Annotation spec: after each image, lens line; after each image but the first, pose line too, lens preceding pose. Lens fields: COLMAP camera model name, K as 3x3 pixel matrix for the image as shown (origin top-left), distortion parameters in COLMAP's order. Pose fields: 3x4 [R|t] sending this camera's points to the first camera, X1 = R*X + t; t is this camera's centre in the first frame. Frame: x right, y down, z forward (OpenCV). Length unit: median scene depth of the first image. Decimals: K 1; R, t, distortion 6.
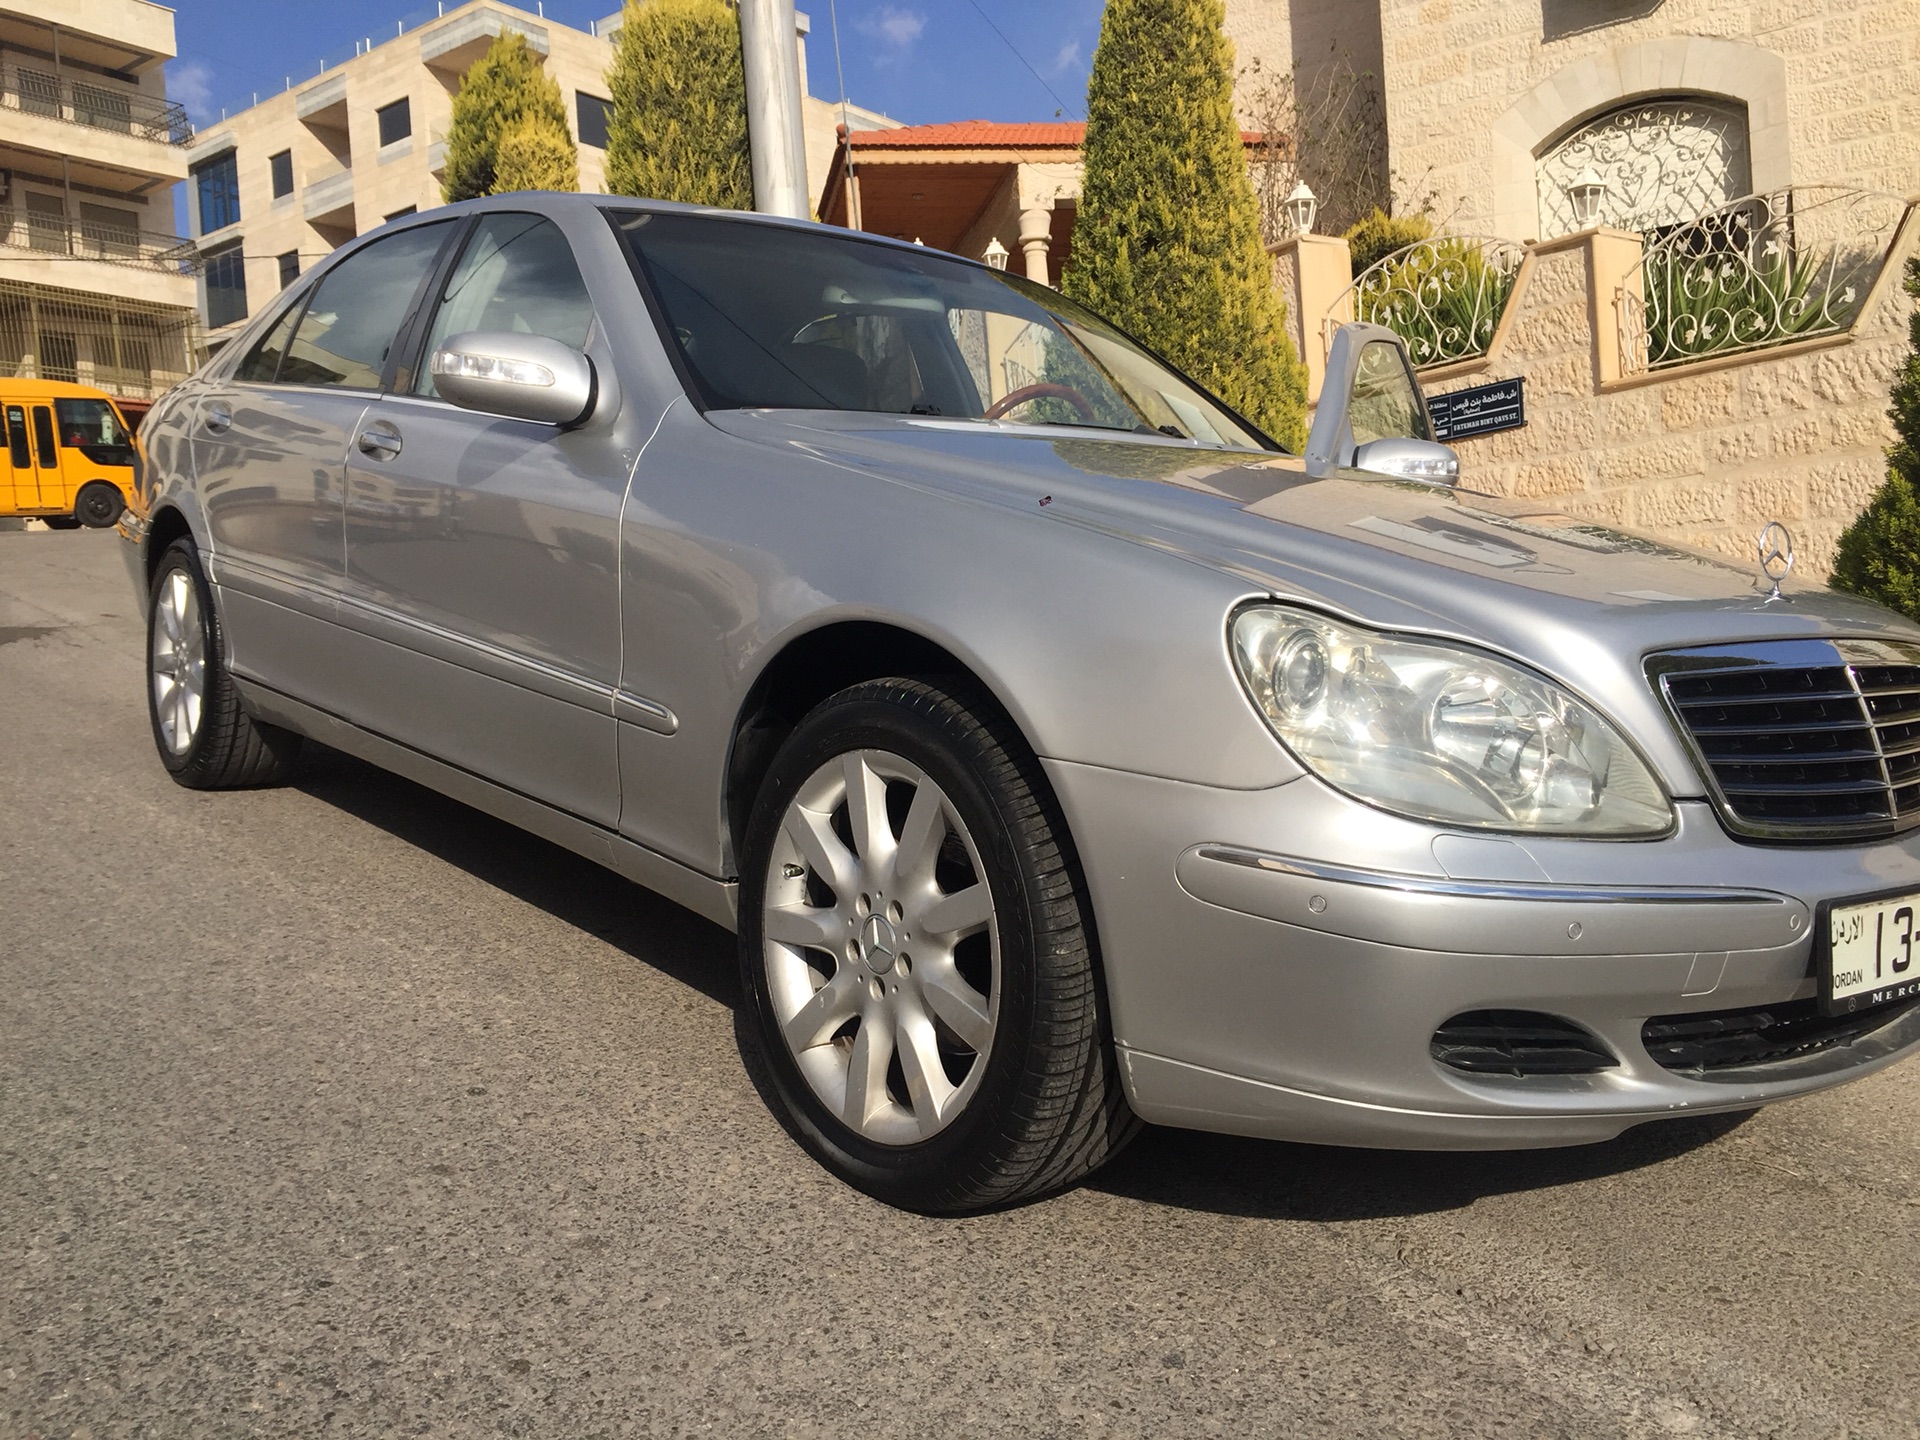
lens RADIAL K [[1651.7, 0, 960.0], [0, 1651.7, 720.0], [0, 0, 1]] dist [0.073328, -0.114271]
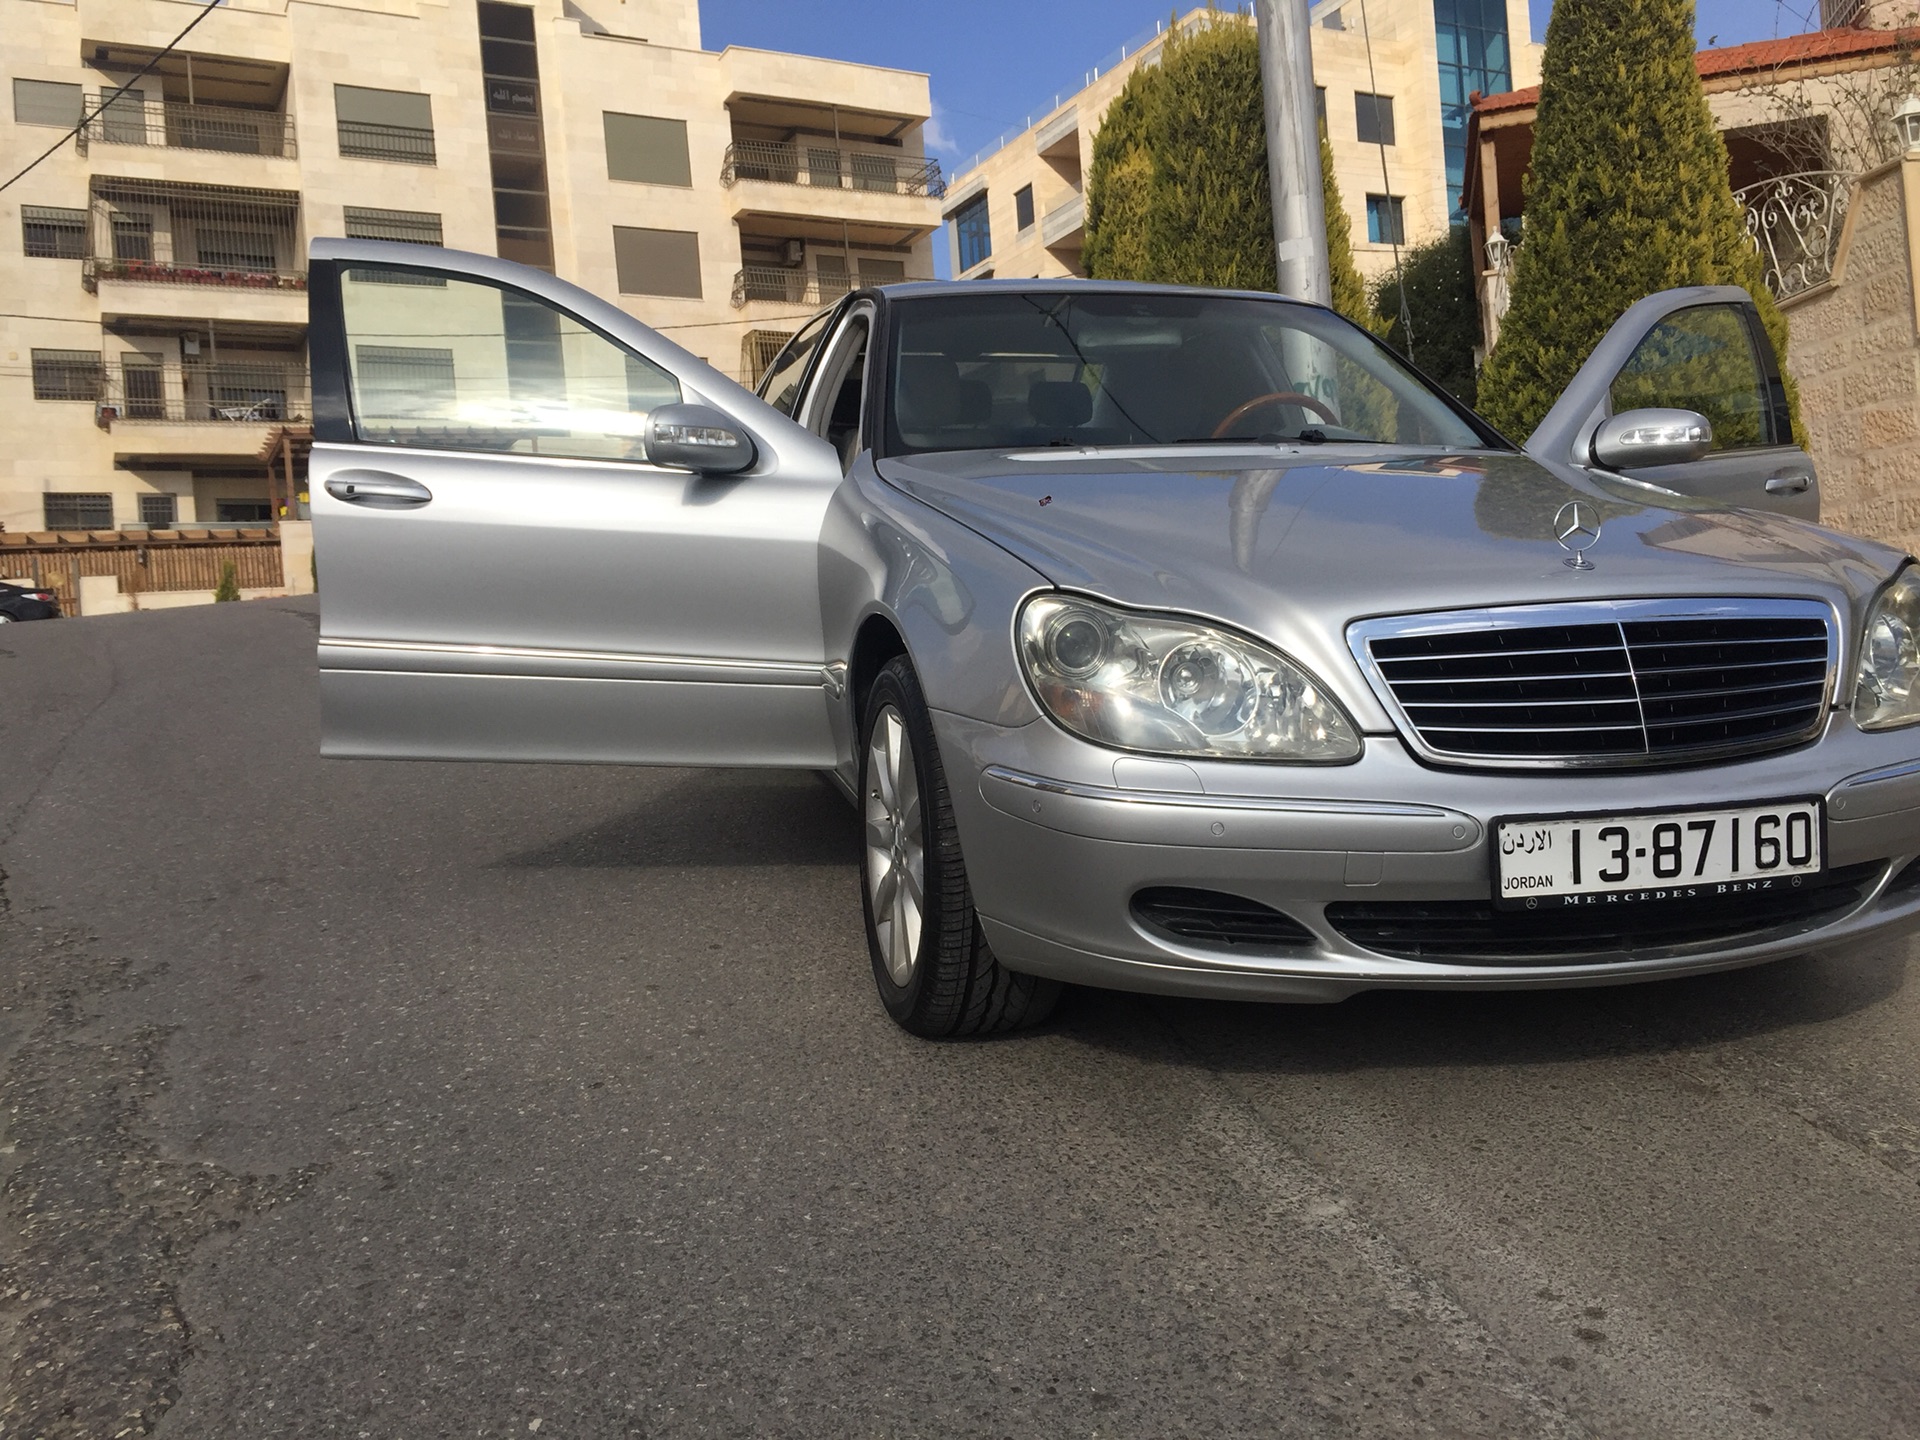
lens RADIAL K [[1651.7, 0, 960.0], [0, 1651.7, 720.0], [0, 0, 1]] dist [0.073328, -0.114271]
pose [[0.902313, -0.007501, -0.431016, 0.200325], [0.012392, 0.999887, 0.008542, 0.006349], [0.430903, -0.013048, 0.902304, -0.079006]]
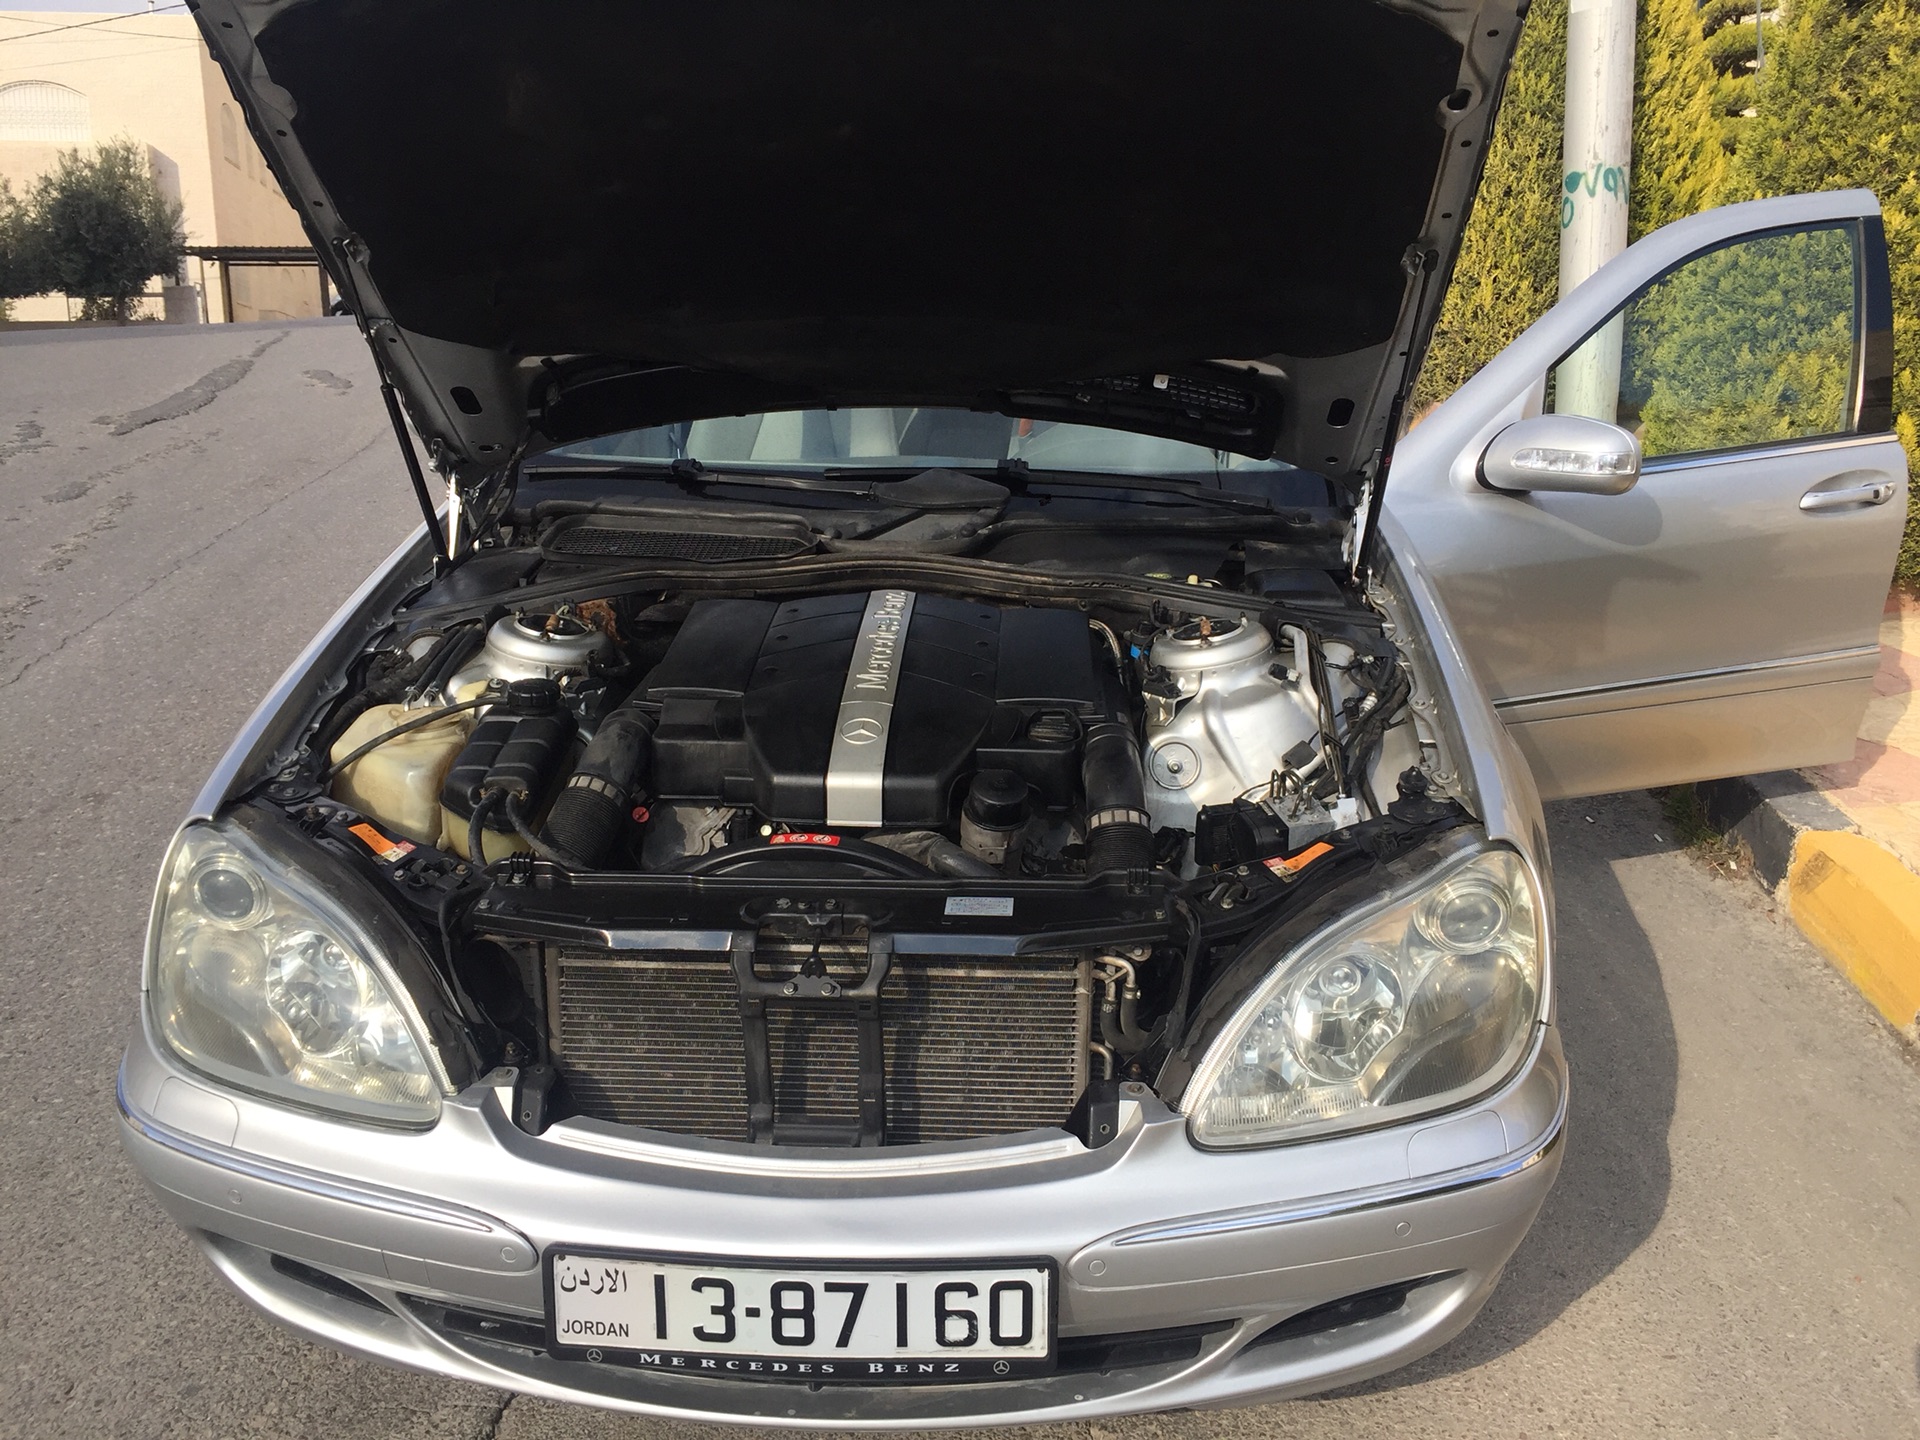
lens RADIAL K [[1651.7, 0, 960.0], [0, 1651.7, 720.0], [0, 0, 1]] dist [0.073328, -0.114271]
pose [[0.729173, 0.167457, -0.663525, 0.365249], [-0.038058, 0.978021, 0.205005, -0.110698], [0.683270, -0.124232, 0.719519, 0.150256]]
